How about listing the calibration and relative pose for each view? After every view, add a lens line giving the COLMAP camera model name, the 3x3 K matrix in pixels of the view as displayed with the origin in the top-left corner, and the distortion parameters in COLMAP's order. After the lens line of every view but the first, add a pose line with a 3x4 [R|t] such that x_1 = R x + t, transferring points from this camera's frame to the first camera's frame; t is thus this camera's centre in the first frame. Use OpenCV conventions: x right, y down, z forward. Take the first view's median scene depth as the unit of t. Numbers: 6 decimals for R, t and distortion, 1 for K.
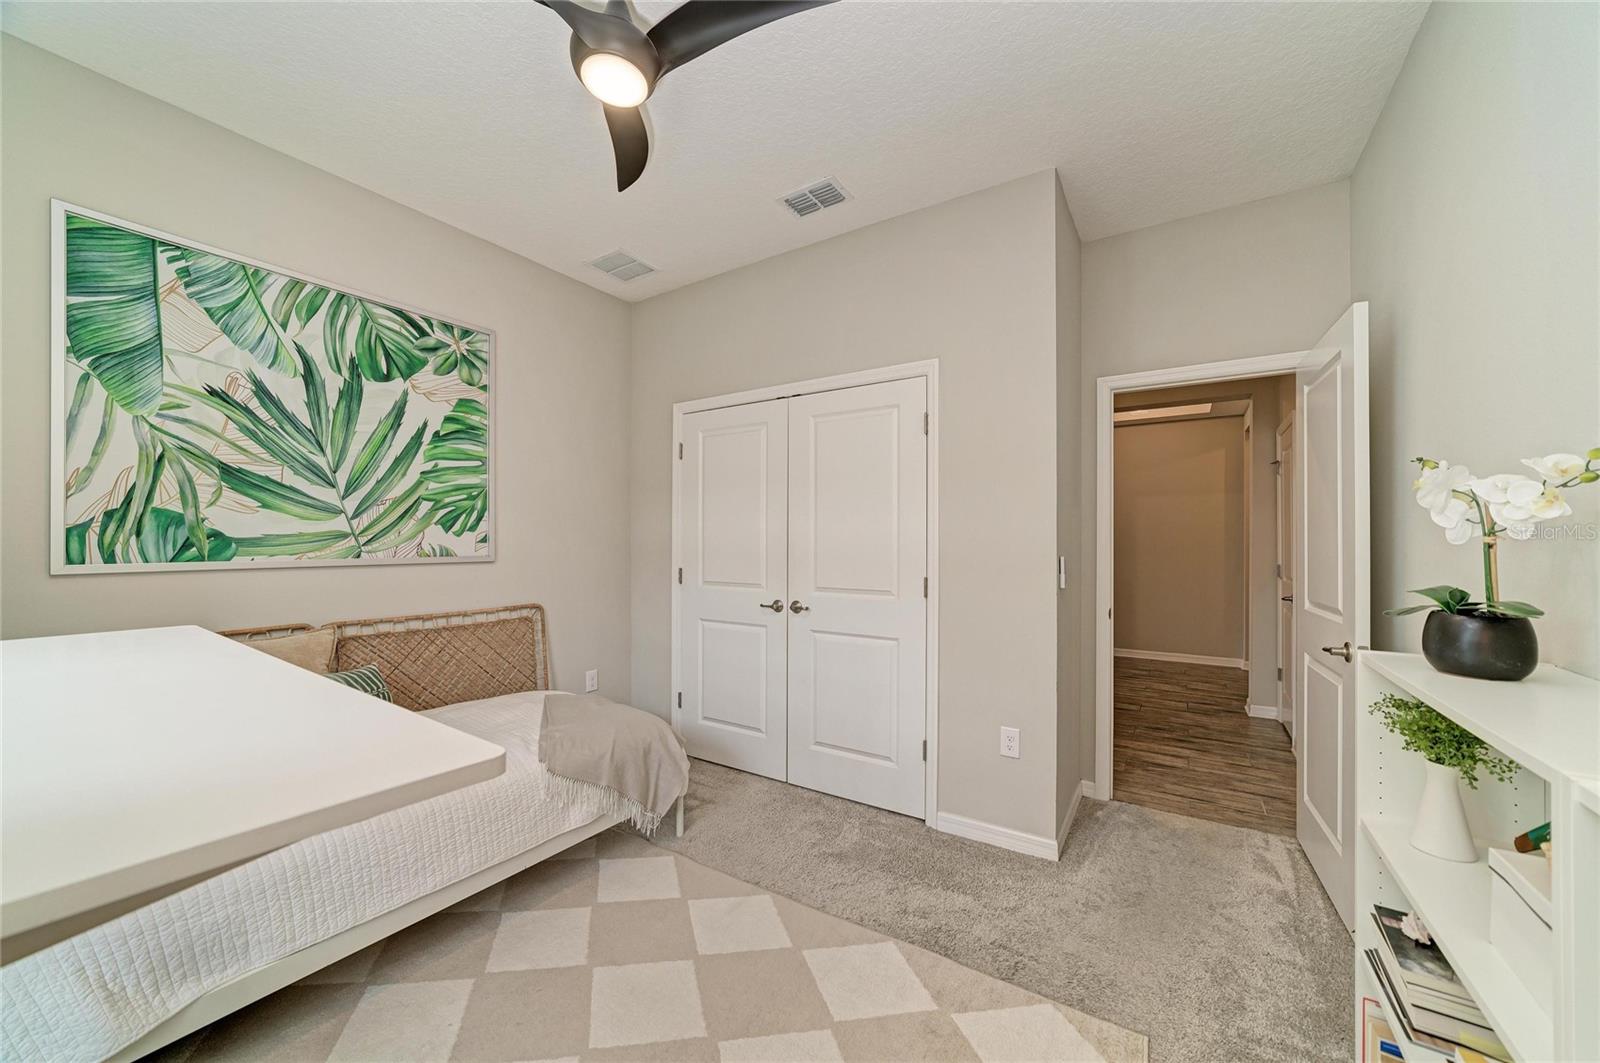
lens RADIAL K [[584.3, 0, 807.1], [0, 584.3, 536.4], [0, 0, 1]] dist [-0.010988, -0.000188]
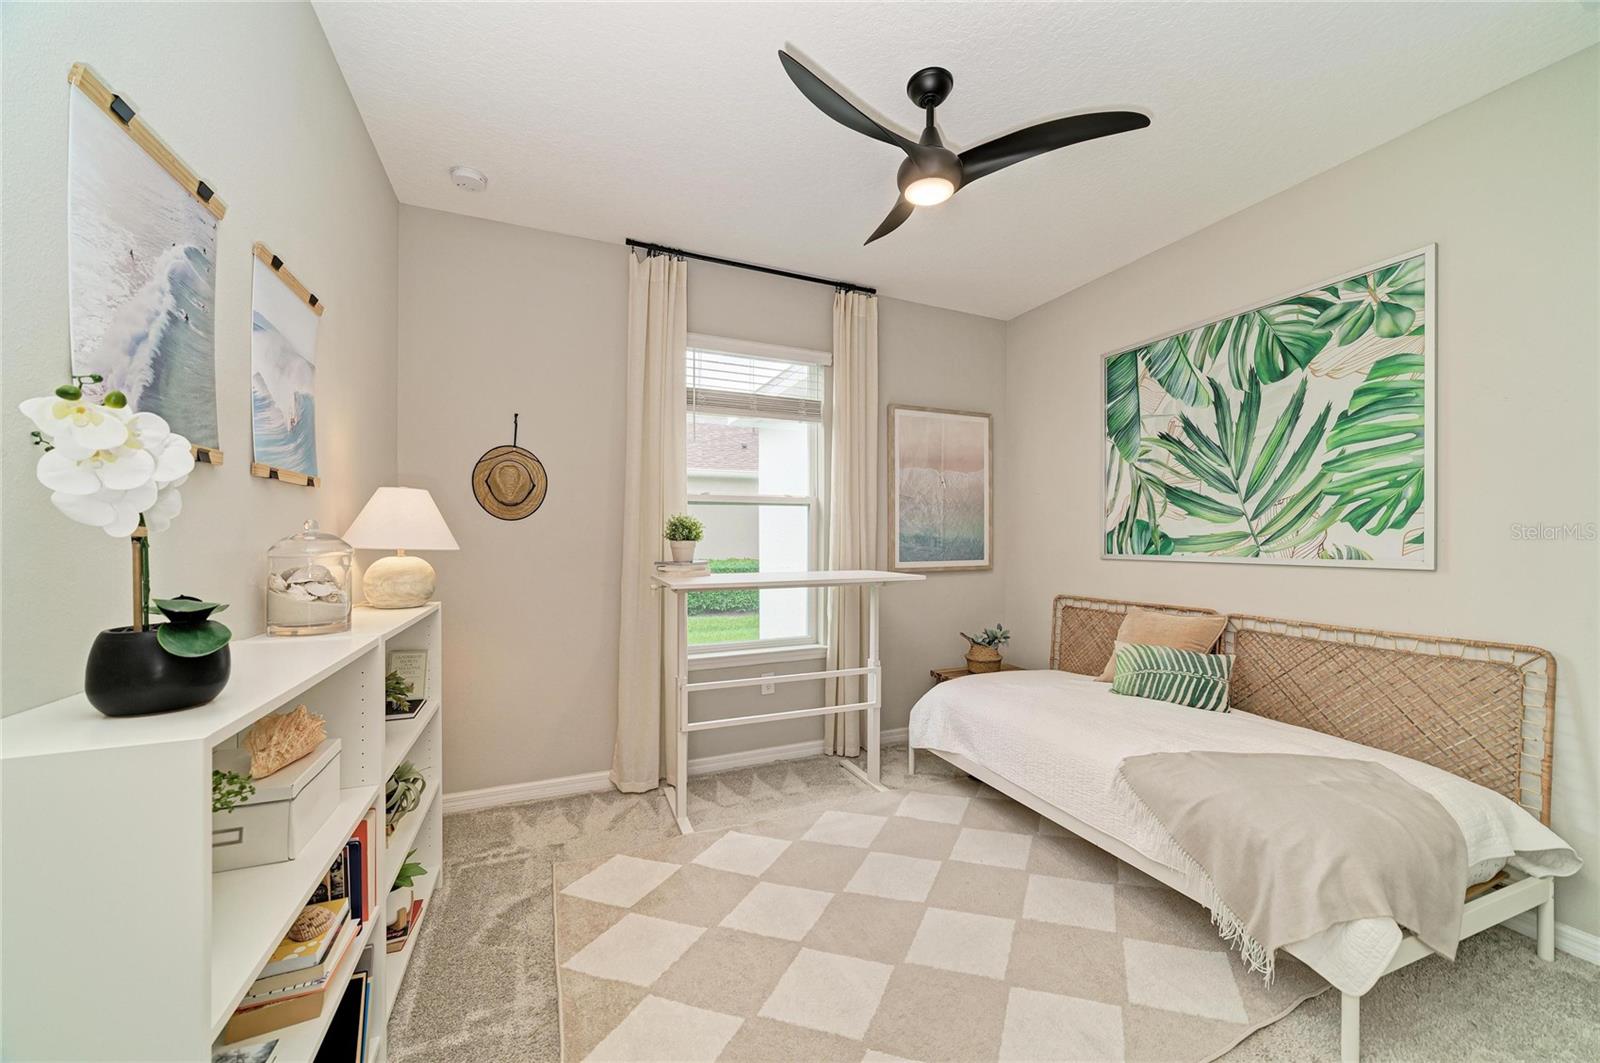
lens RADIAL K [[584.3, 0, 806.8], [0, 584.3, 541.0], [0, 0, 1]] dist [-0.010988, -0.000188]
pose [[-0.554141, -0.002724, -0.832418, 0.559155], [0.001687, 0.999989, -0.004395, 0.011506], [0.832421, -0.003840, -0.554130, 0.909248]]
